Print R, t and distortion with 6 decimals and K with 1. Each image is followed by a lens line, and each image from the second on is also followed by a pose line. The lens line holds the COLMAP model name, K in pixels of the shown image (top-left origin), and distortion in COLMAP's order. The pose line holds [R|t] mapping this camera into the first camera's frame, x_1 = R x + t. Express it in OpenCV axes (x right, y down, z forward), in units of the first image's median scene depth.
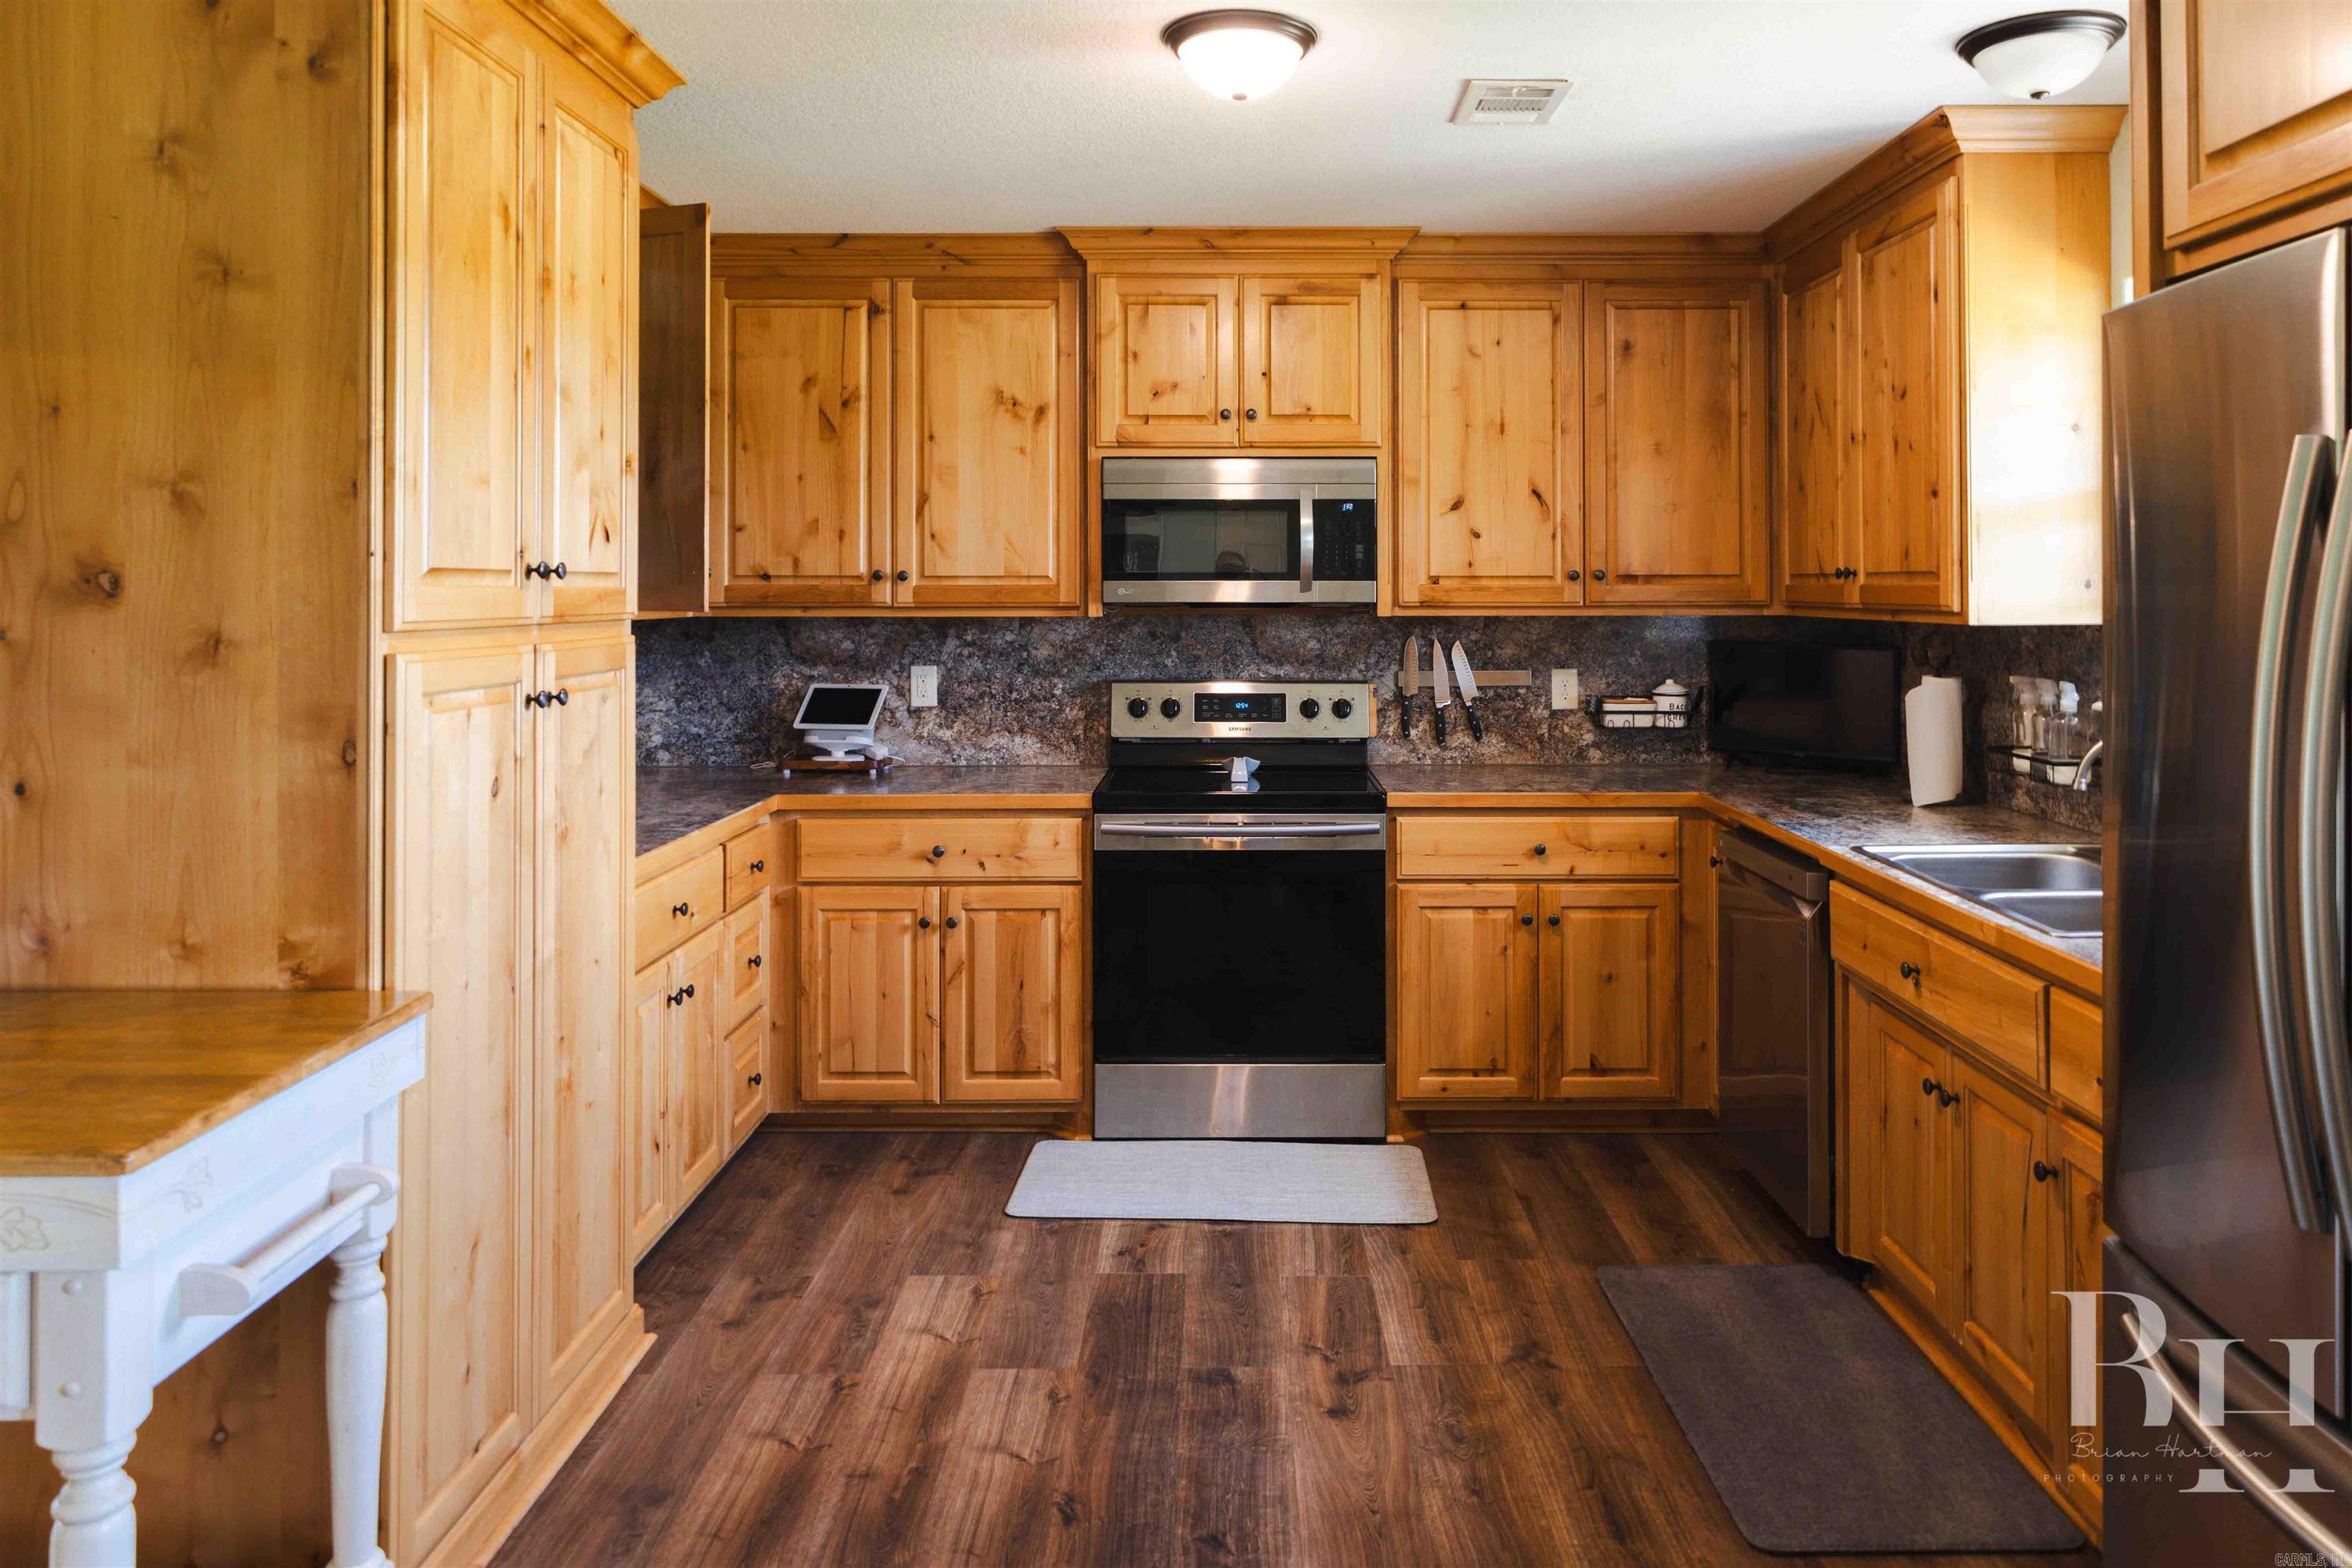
lens RADIAL K [[1618.2, 0, 1215.1], [0, 1618.2, 585.3], [0, 0, 1]] dist [-0.000155, 0.009635]
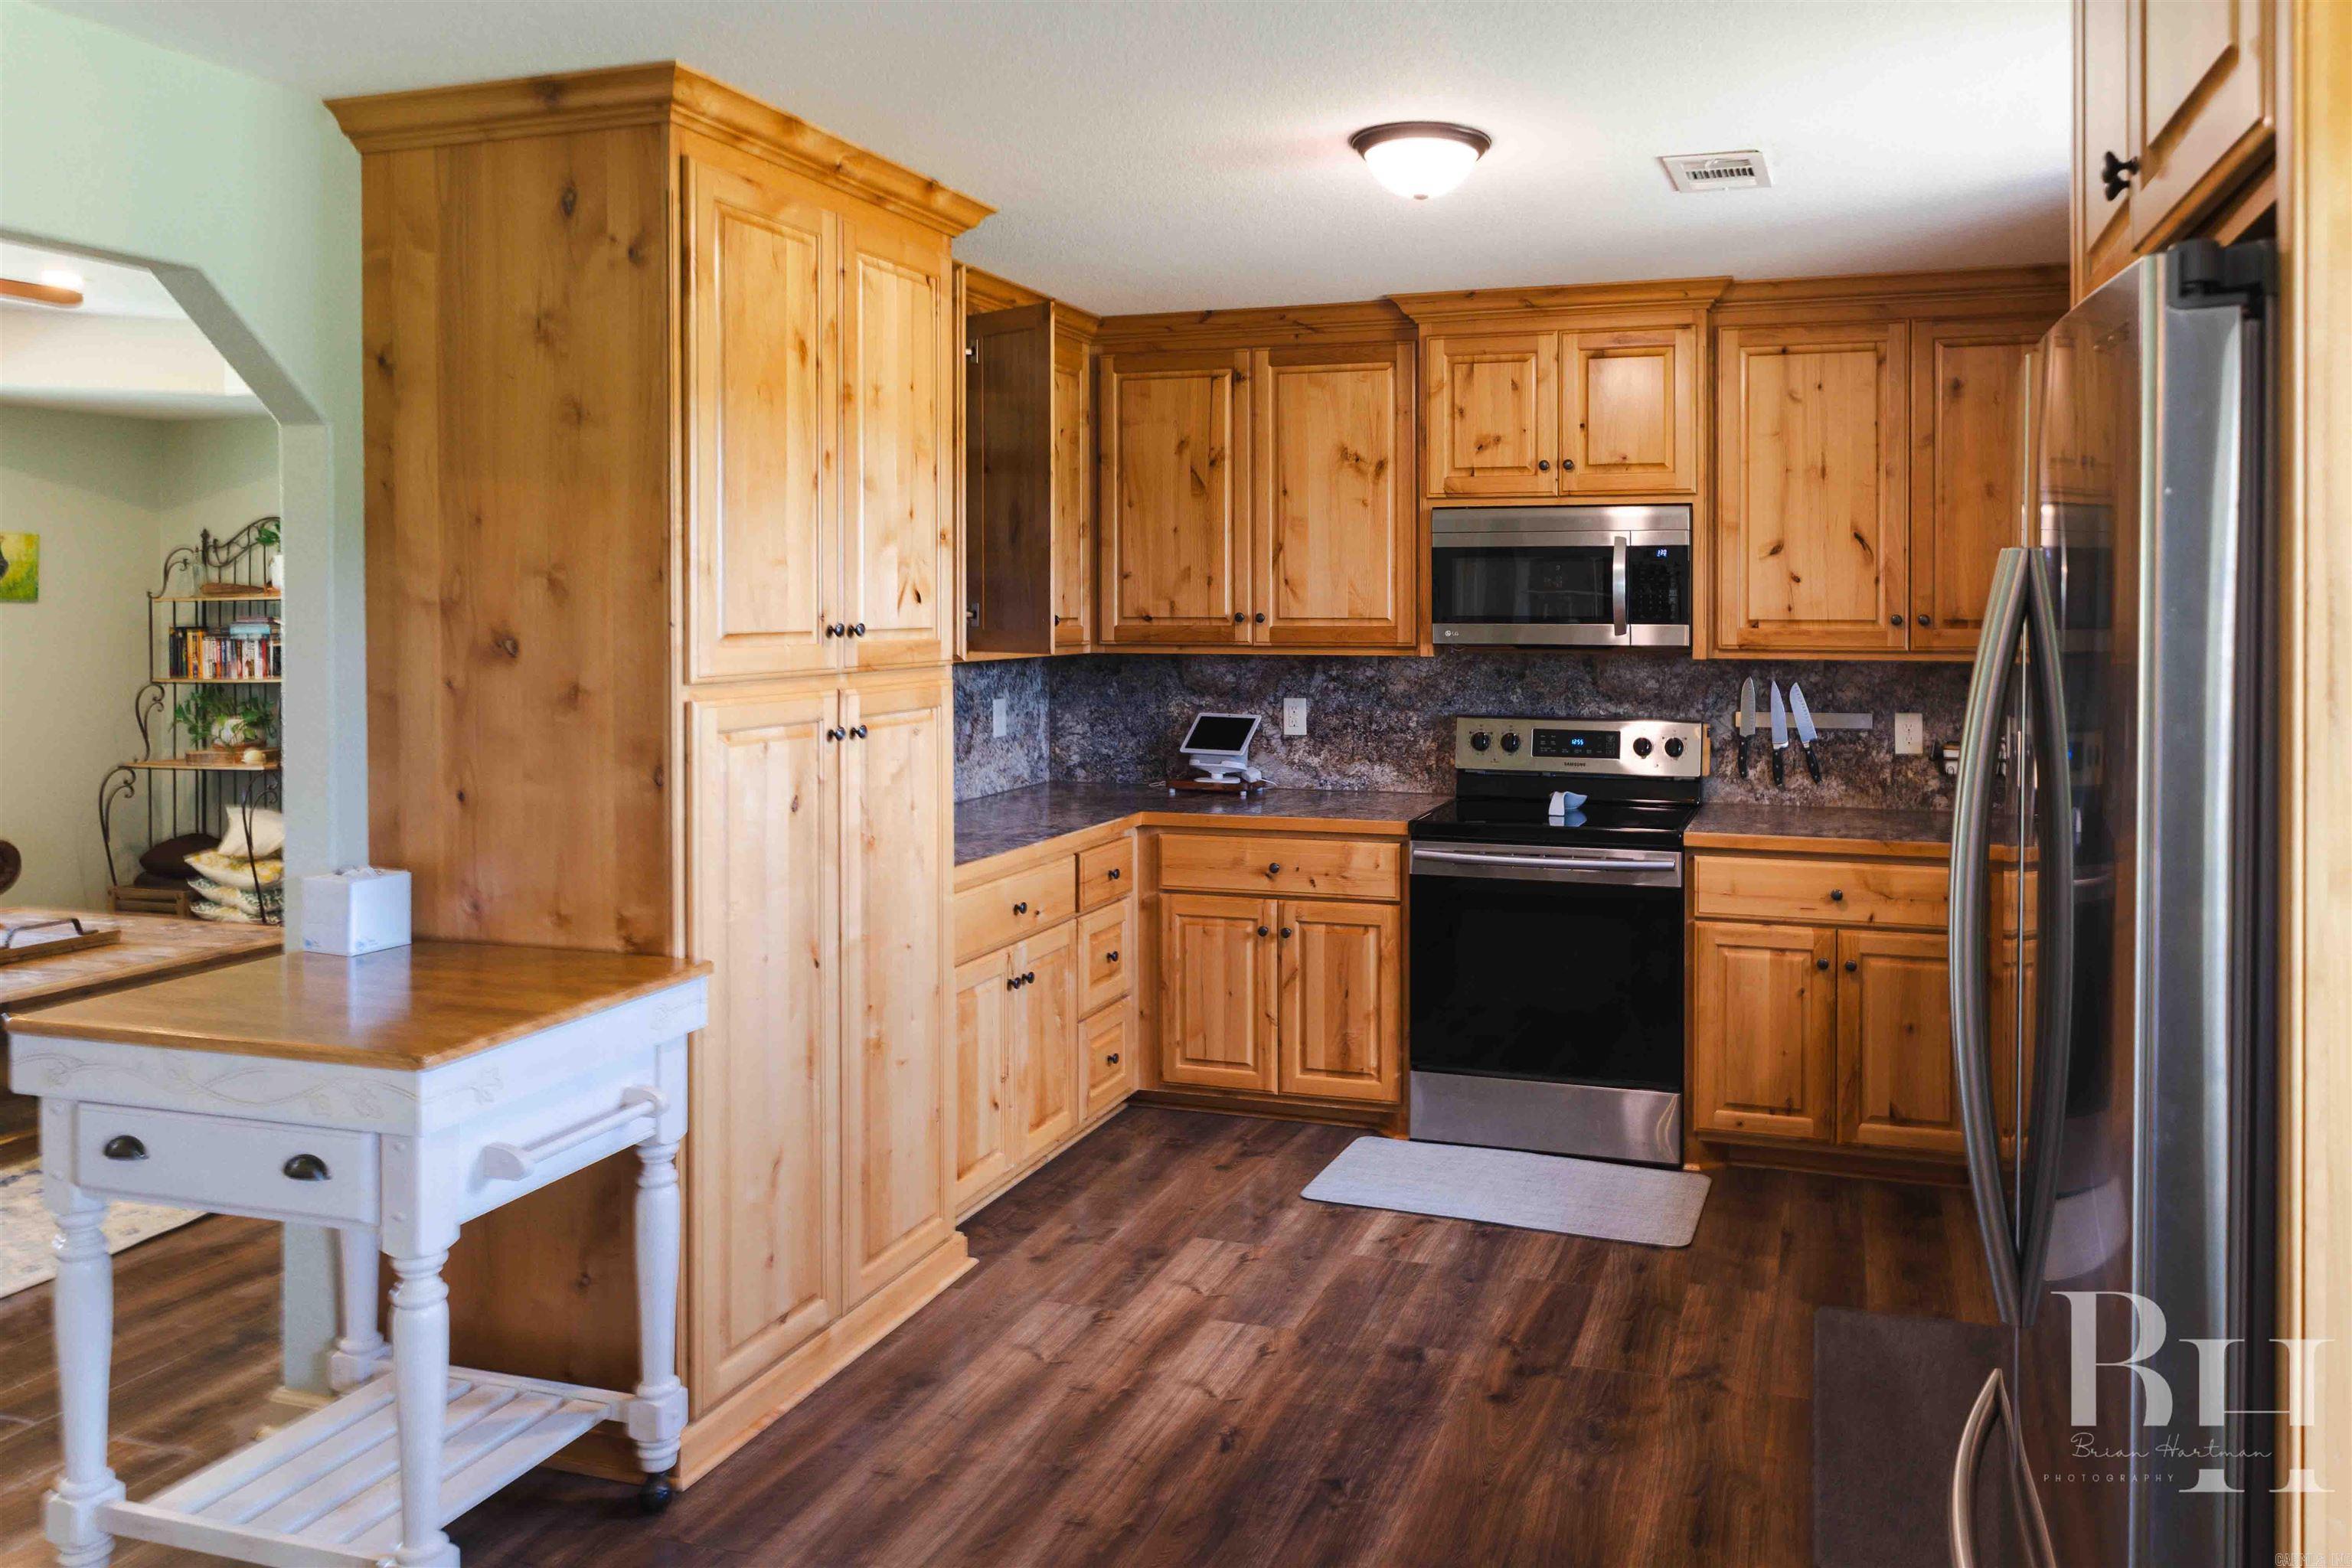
lens RADIAL K [[1618.2, 0, 1322.7], [0, 1618.2, 628.0], [0, 0, 1]] dist [-0.000155, 0.009635]
pose [[0.955661, 0.004259, -0.294437, 0.190320], [0.001154, 0.999834, 0.018207, -0.020994], [0.294466, -0.017740, 0.955497, -0.049568]]
